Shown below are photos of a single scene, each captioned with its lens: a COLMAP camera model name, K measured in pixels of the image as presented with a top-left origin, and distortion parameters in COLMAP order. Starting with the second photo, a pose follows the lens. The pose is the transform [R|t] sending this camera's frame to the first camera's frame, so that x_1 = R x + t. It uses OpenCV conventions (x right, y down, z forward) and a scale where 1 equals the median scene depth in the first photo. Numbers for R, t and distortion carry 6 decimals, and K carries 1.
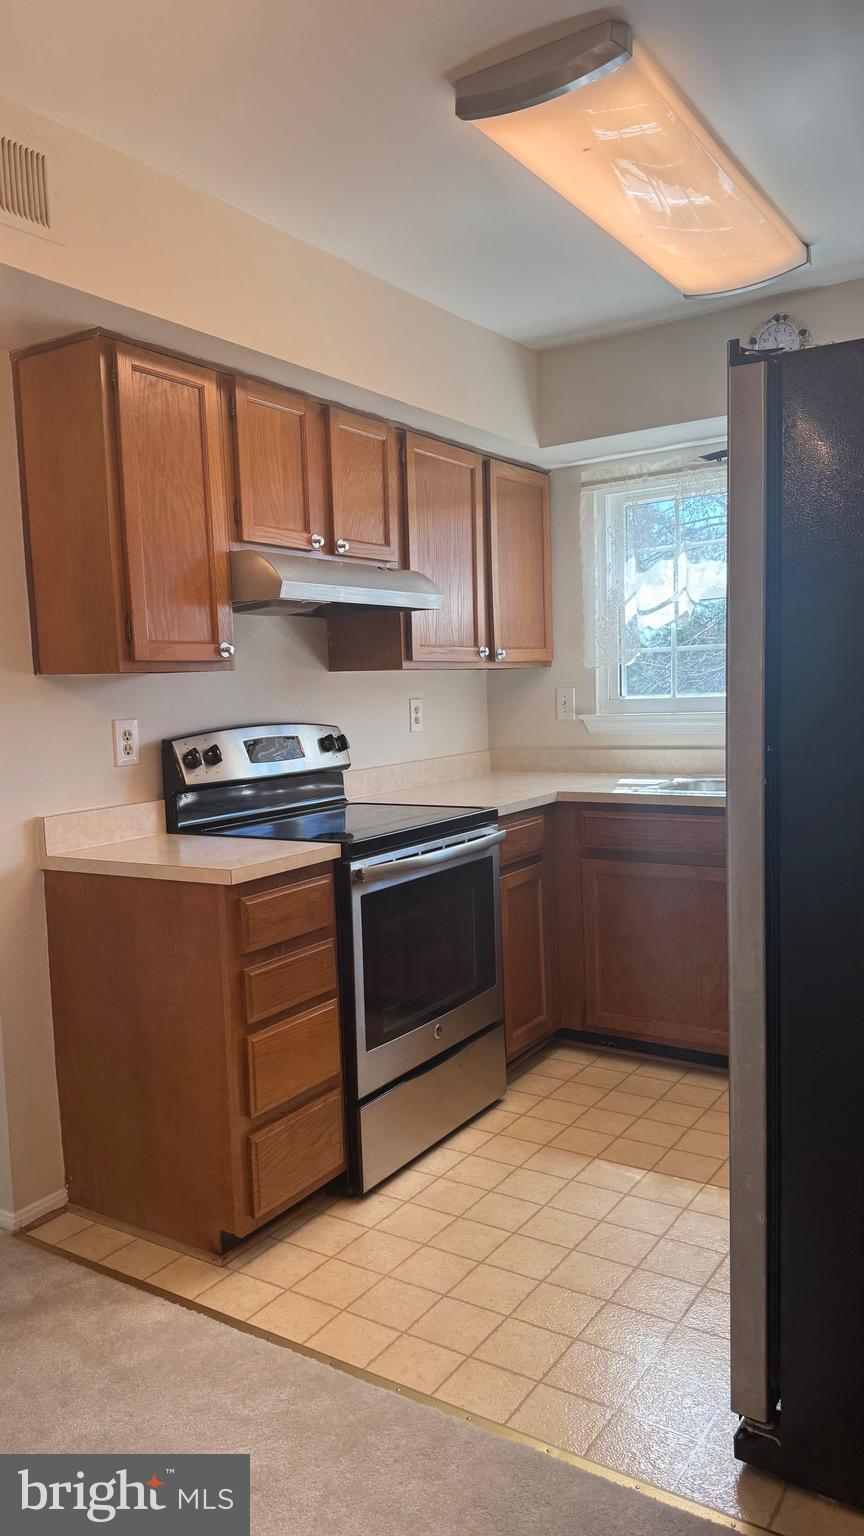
lens RADIAL K [[1075.5, 0, 392.9], [0, 1075.5, 783.3], [0, 0, 1]] dist [0.069042, -0.086273]
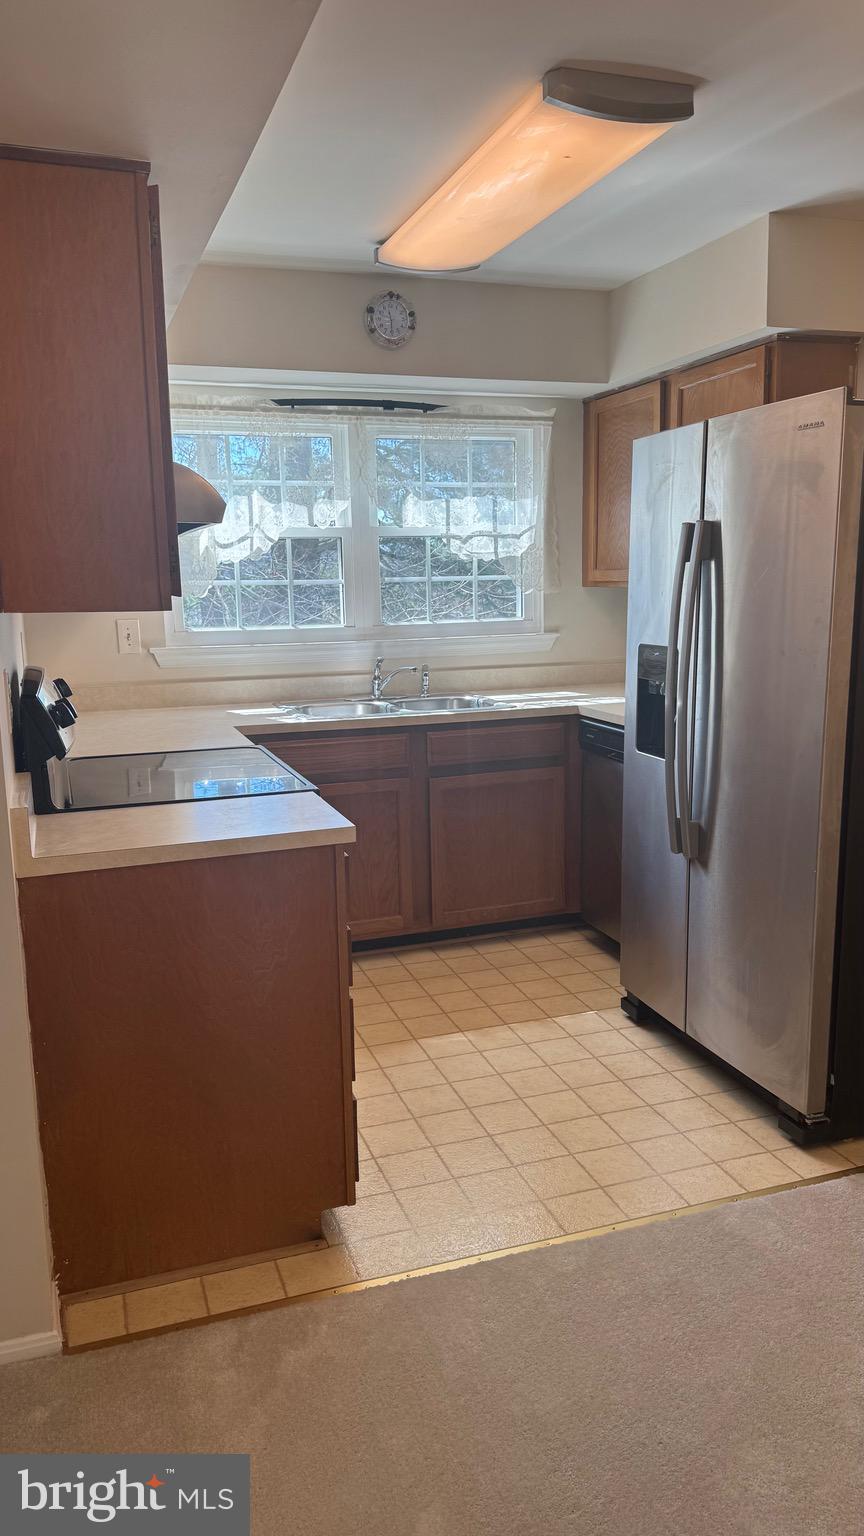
lens RADIAL K [[1075.5, 0, 412.9], [0, 1075.5, 796.4], [0, 0, 1]] dist [0.069042, -0.086273]
pose [[0.597702, -0.130004, 0.791107, -0.536171], [0.066102, 0.991396, 0.112977, -0.028786], [-0.798988, -0.015233, 0.601153, 0.254646]]
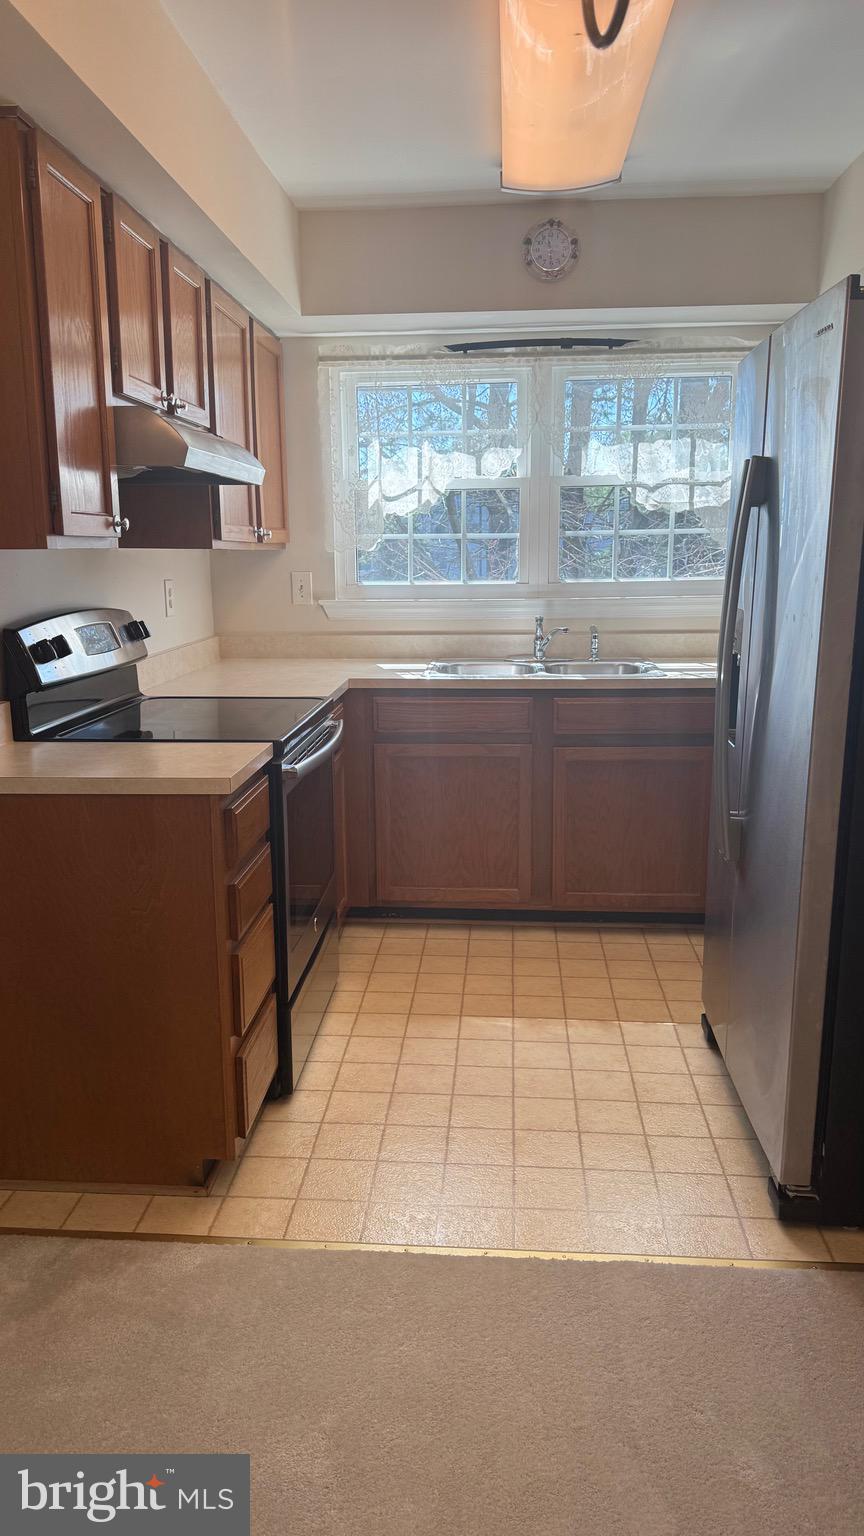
lens RADIAL K [[1075.5, 0, 412.2], [0, 1075.5, 790.0], [0, 0, 1]] dist [0.069042, -0.086273]
pose [[0.866809, -0.078933, 0.492353, -0.292044], [0.020168, 0.992133, 0.123551, -0.011539], [-0.498232, -0.097165, 0.861582, 0.089939]]
